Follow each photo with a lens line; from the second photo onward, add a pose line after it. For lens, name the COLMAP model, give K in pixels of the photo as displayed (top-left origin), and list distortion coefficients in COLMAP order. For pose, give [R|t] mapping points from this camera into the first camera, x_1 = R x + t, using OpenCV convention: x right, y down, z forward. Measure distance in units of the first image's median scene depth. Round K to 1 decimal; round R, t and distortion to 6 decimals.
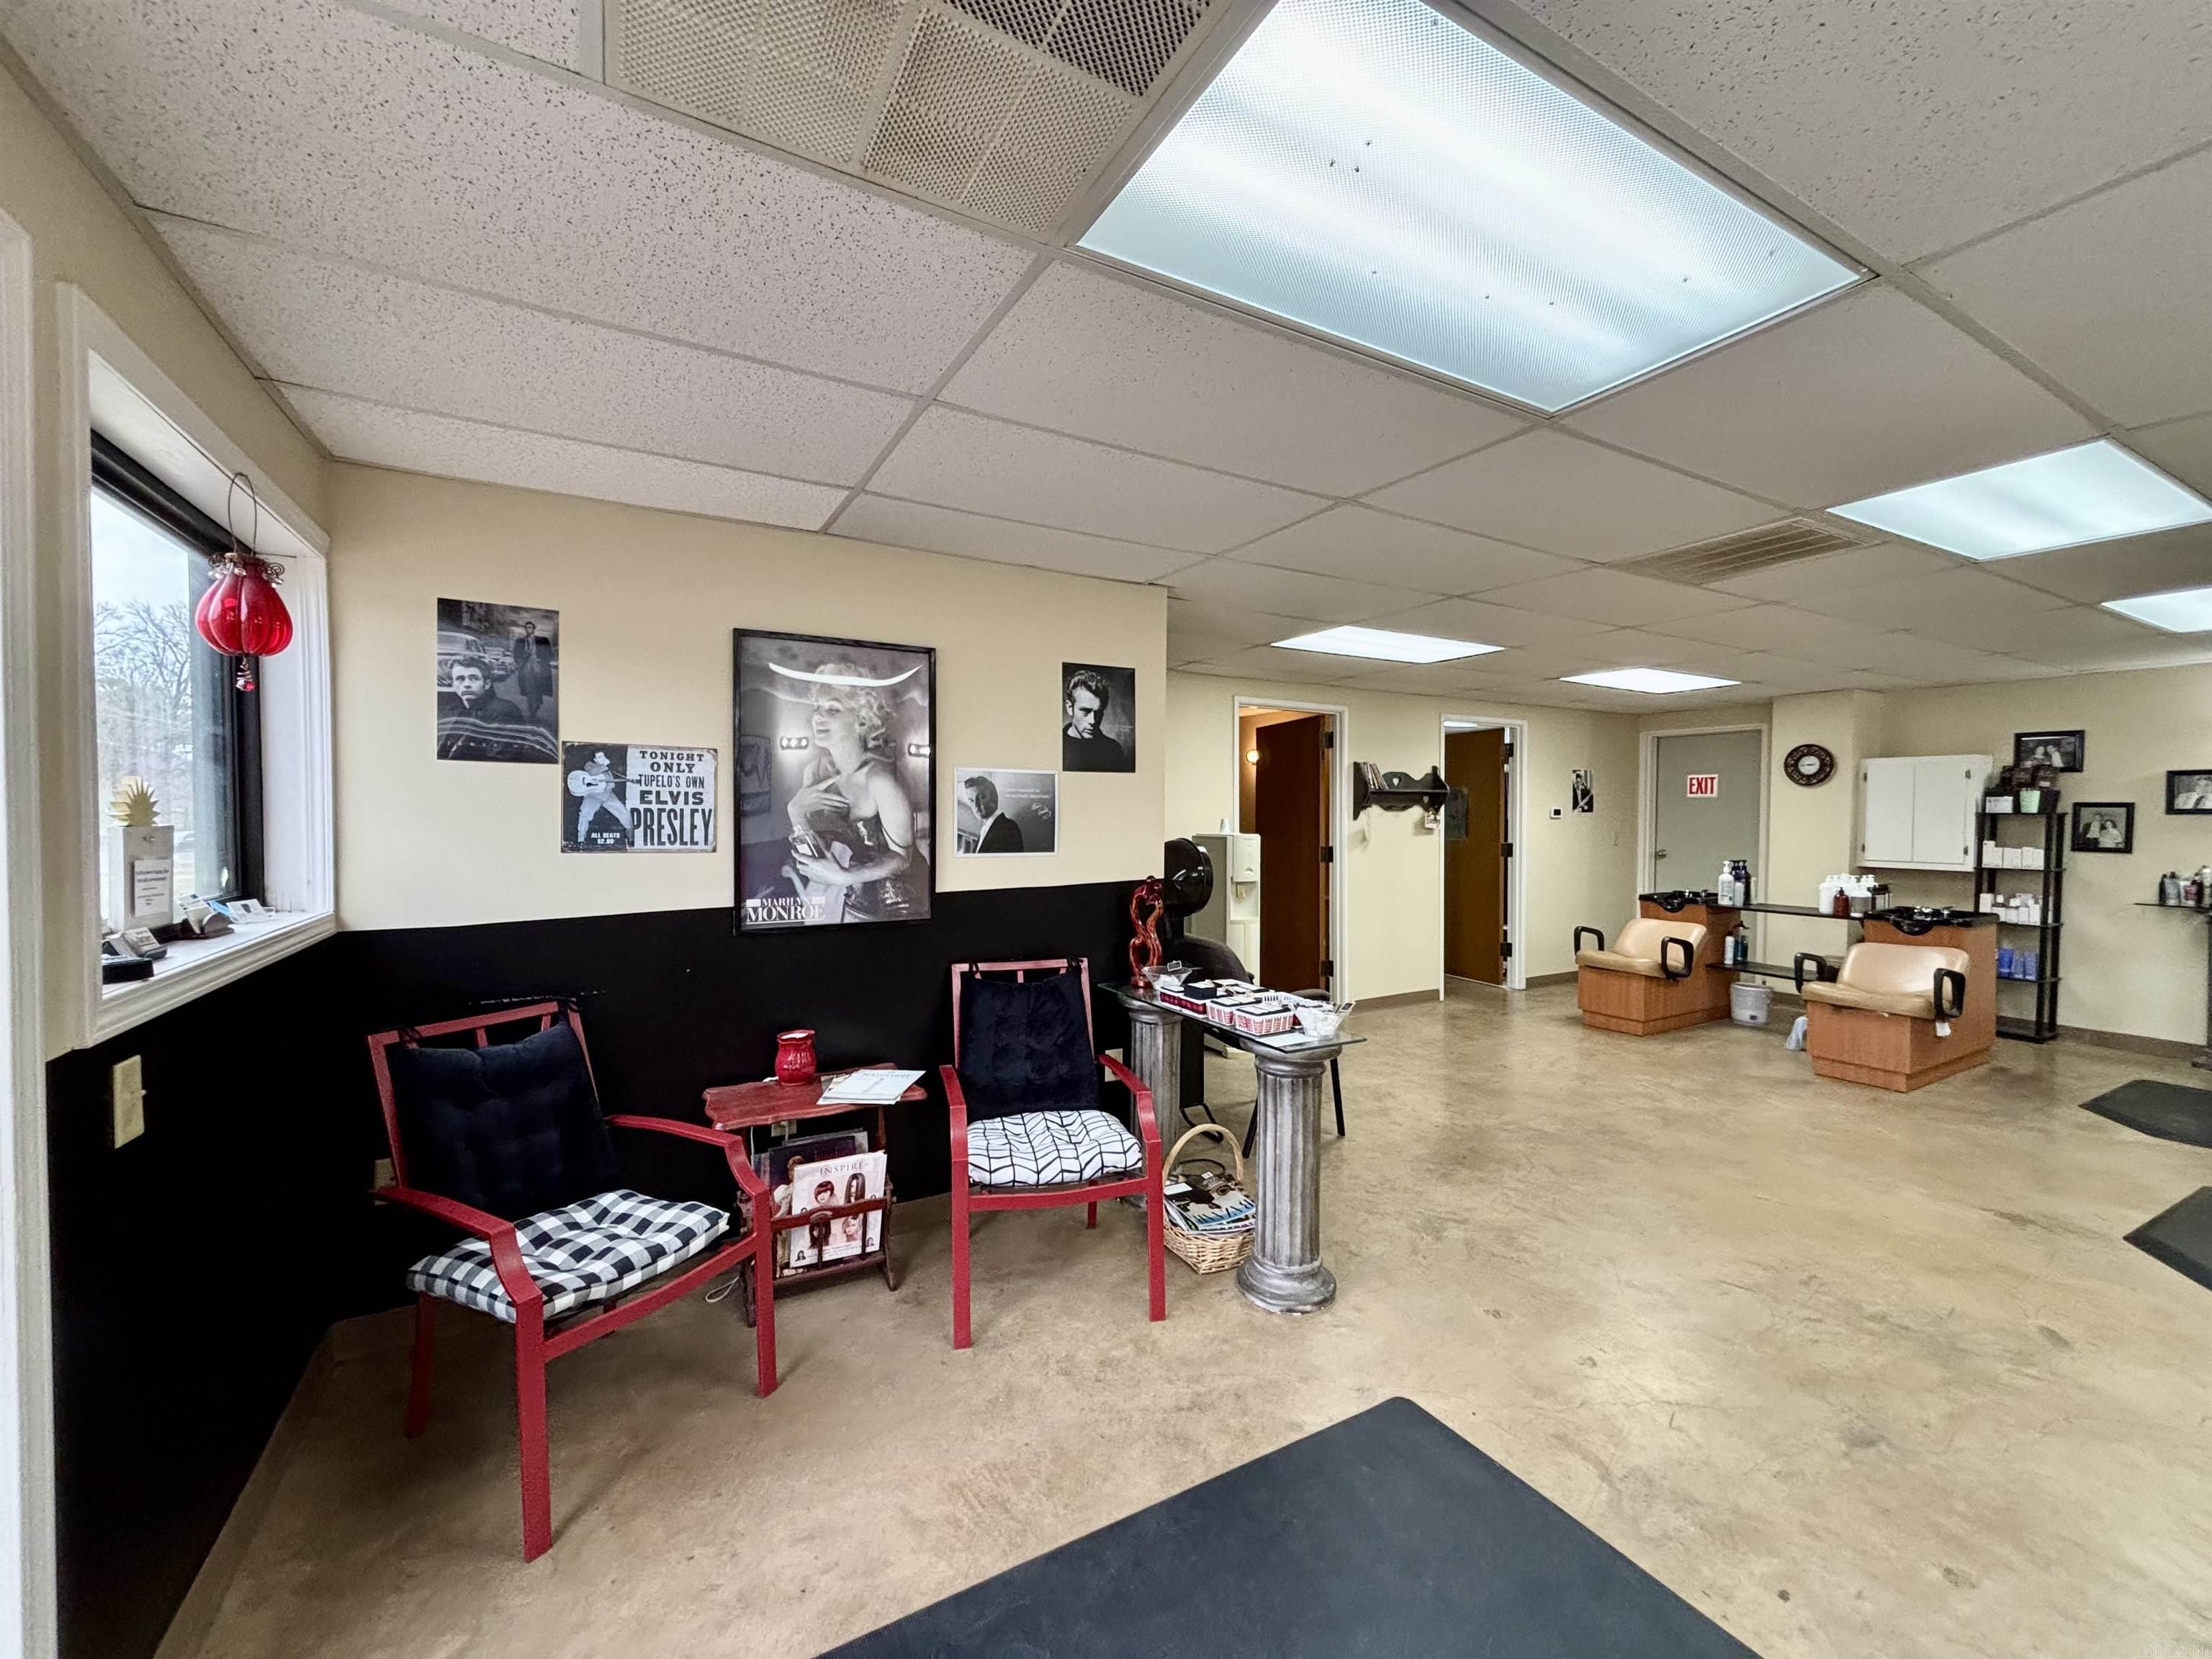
lens RADIAL K [[890.5, 0, 1100.3], [0, 890.5, 828.8], [0, 0, 1]] dist [0.002200, -0.000328]
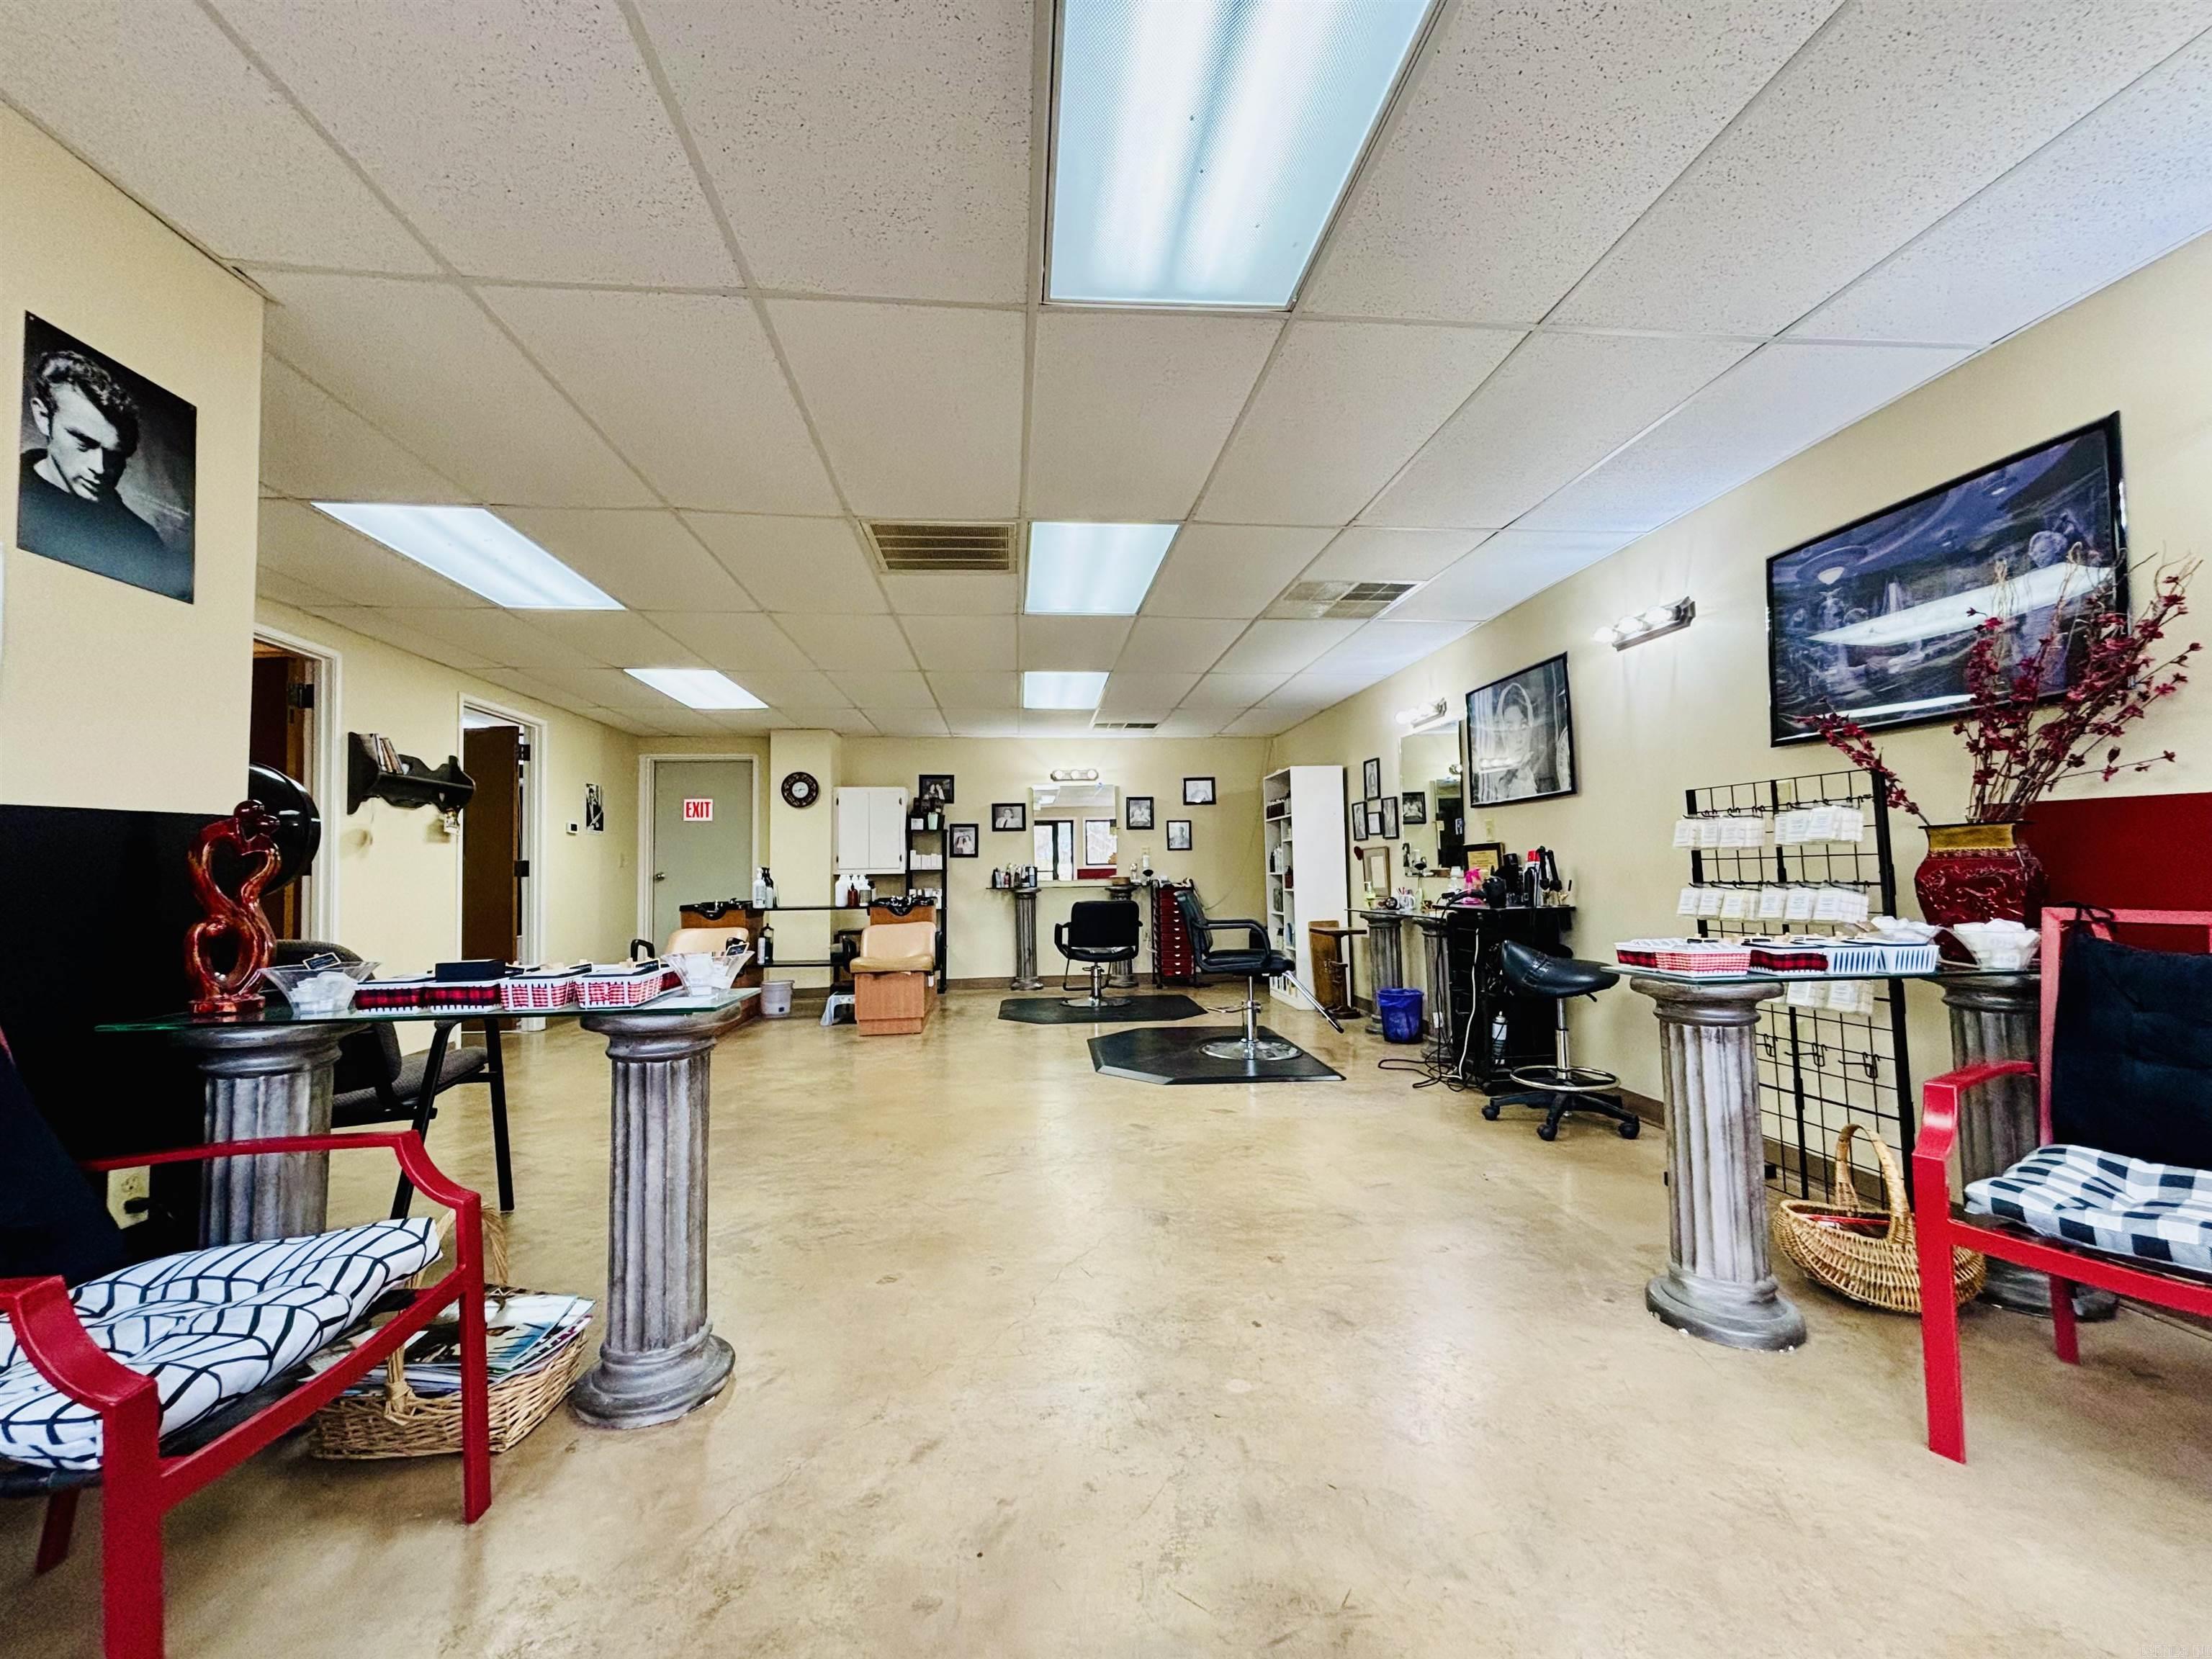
lens RADIAL K [[890.5, 0, 1104.6], [0, 890.5, 832.3], [0, 0, 1]] dist [0.002200, -0.000328]
pose [[0.399927, 0.035035, 0.915877, -0.136120], [0.035437, 0.997931, -0.053648, 0.071782], [-0.915862, 0.053911, 0.397858, 0.196057]]
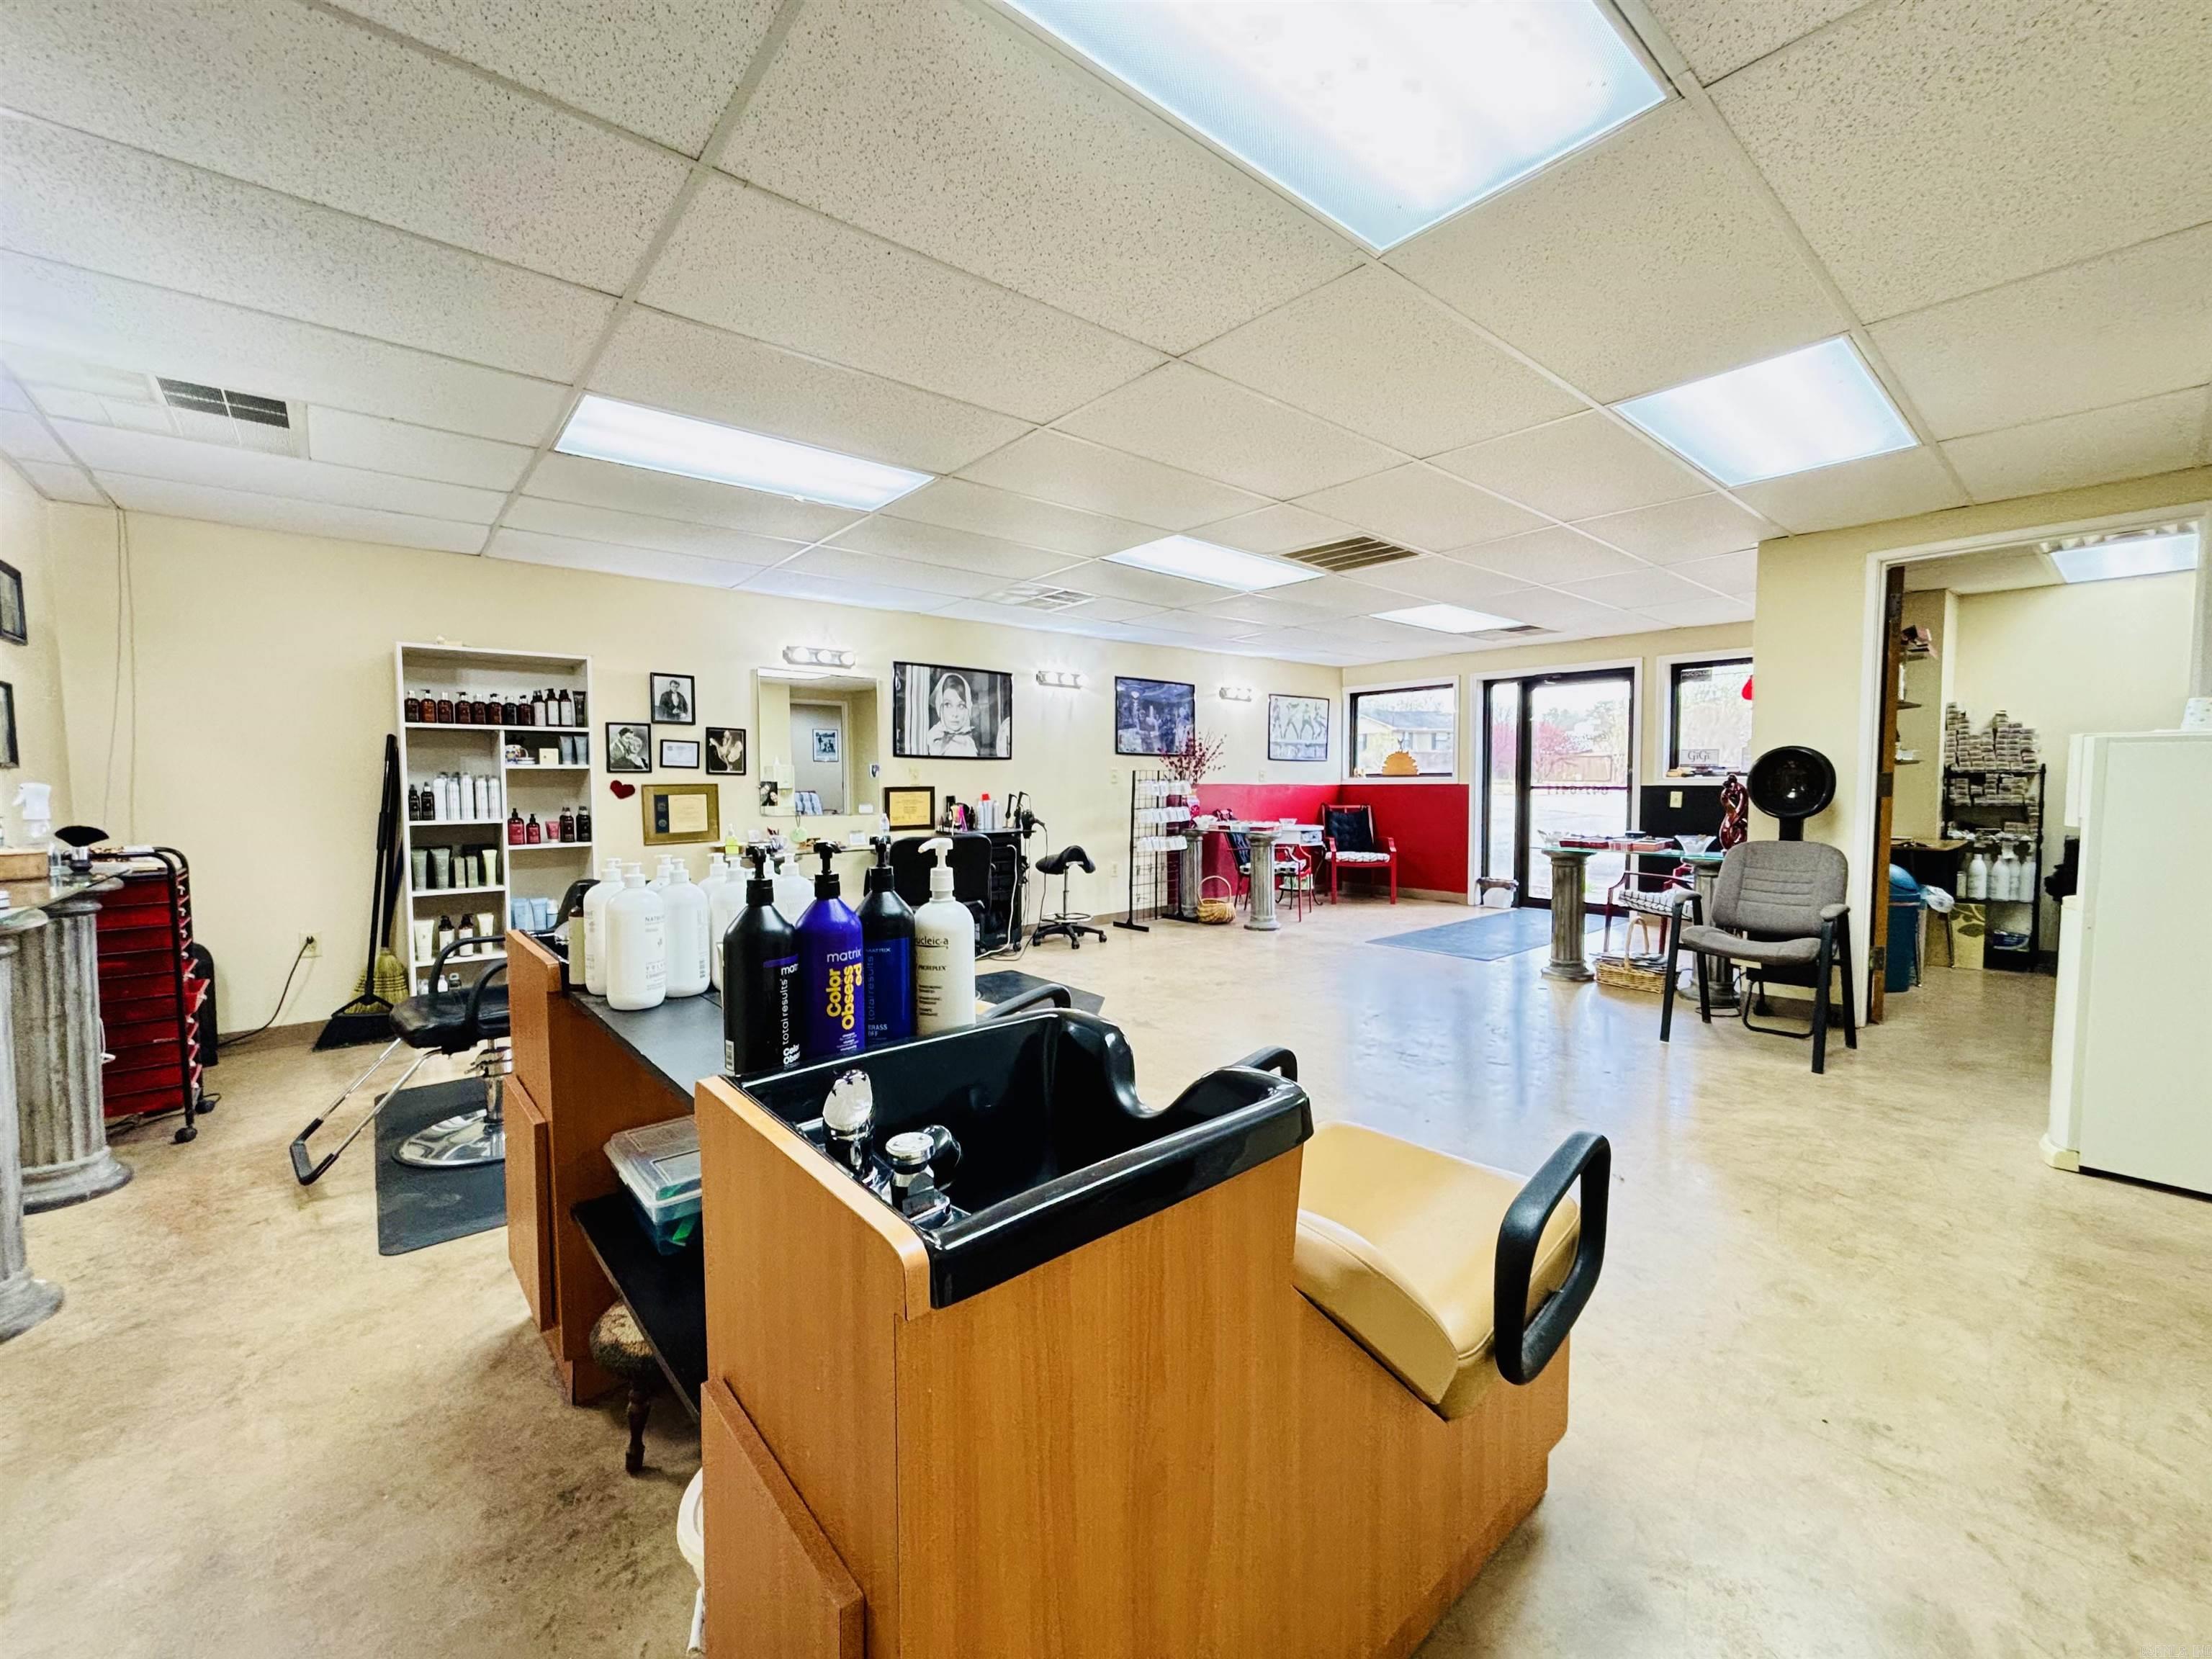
lens RADIAL K [[890.5, 0, 1101.2], [0, 890.5, 830.5], [0, 0, 1]] dist [0.002200, -0.000328]
pose [[-0.982129, 0.012779, -0.187773, 0.762202], [-0.001311, 0.997204, 0.074721, 0.022329], [0.188203, 0.073632, -0.979366, 1.306254]]
